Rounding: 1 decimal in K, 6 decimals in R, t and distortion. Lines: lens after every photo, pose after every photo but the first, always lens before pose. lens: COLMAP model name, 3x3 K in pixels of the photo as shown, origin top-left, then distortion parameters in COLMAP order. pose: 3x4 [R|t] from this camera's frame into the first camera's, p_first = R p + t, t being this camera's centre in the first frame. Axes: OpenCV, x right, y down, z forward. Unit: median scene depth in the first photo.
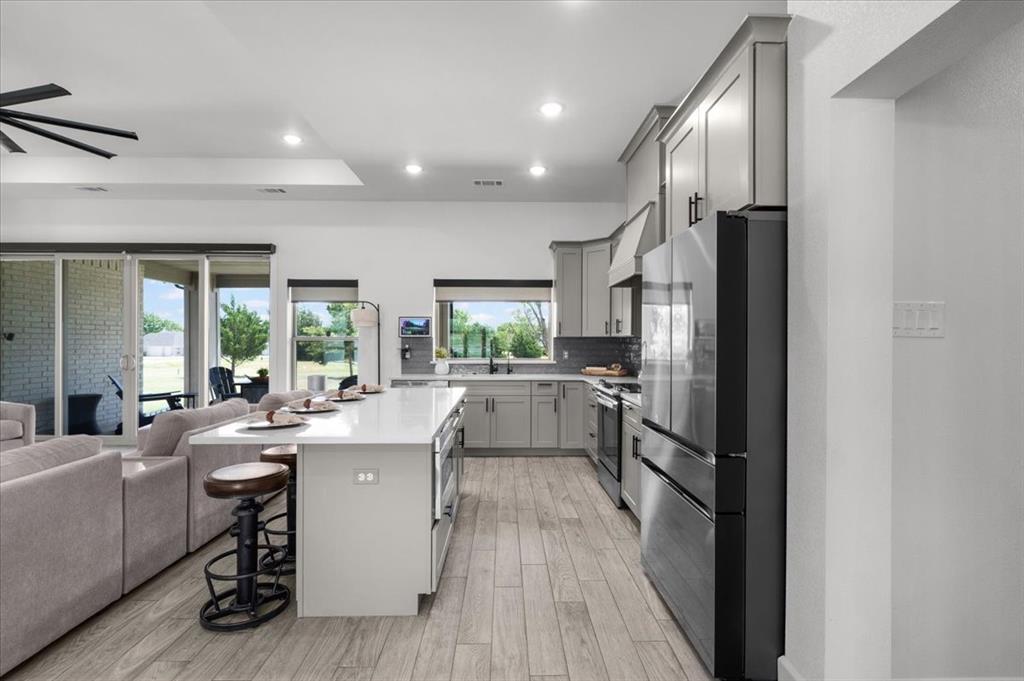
lens RADIAL K [[470.0, 0, 514.8], [0, 470.0, 340.5], [0, 0, 1]] dist [-0.002969, -0.000686]
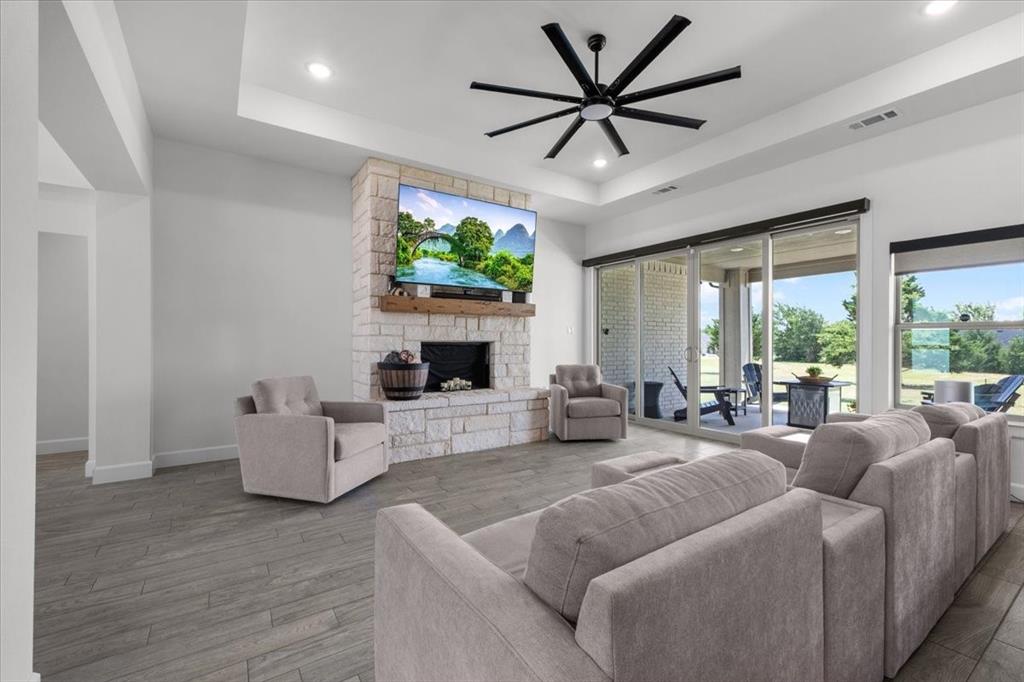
lens RADIAL K [[435.0, 0, 512.2], [0, 435.0, 342.1], [0, 0, 1]] dist [-0.029699, -0.000574]
pose [[0.540625, 0.001102, -0.841263, -0.215116], [-0.002408, 0.999997, -0.000237, 0.019178], [0.841260, 0.002154, 0.540626, 0.143904]]
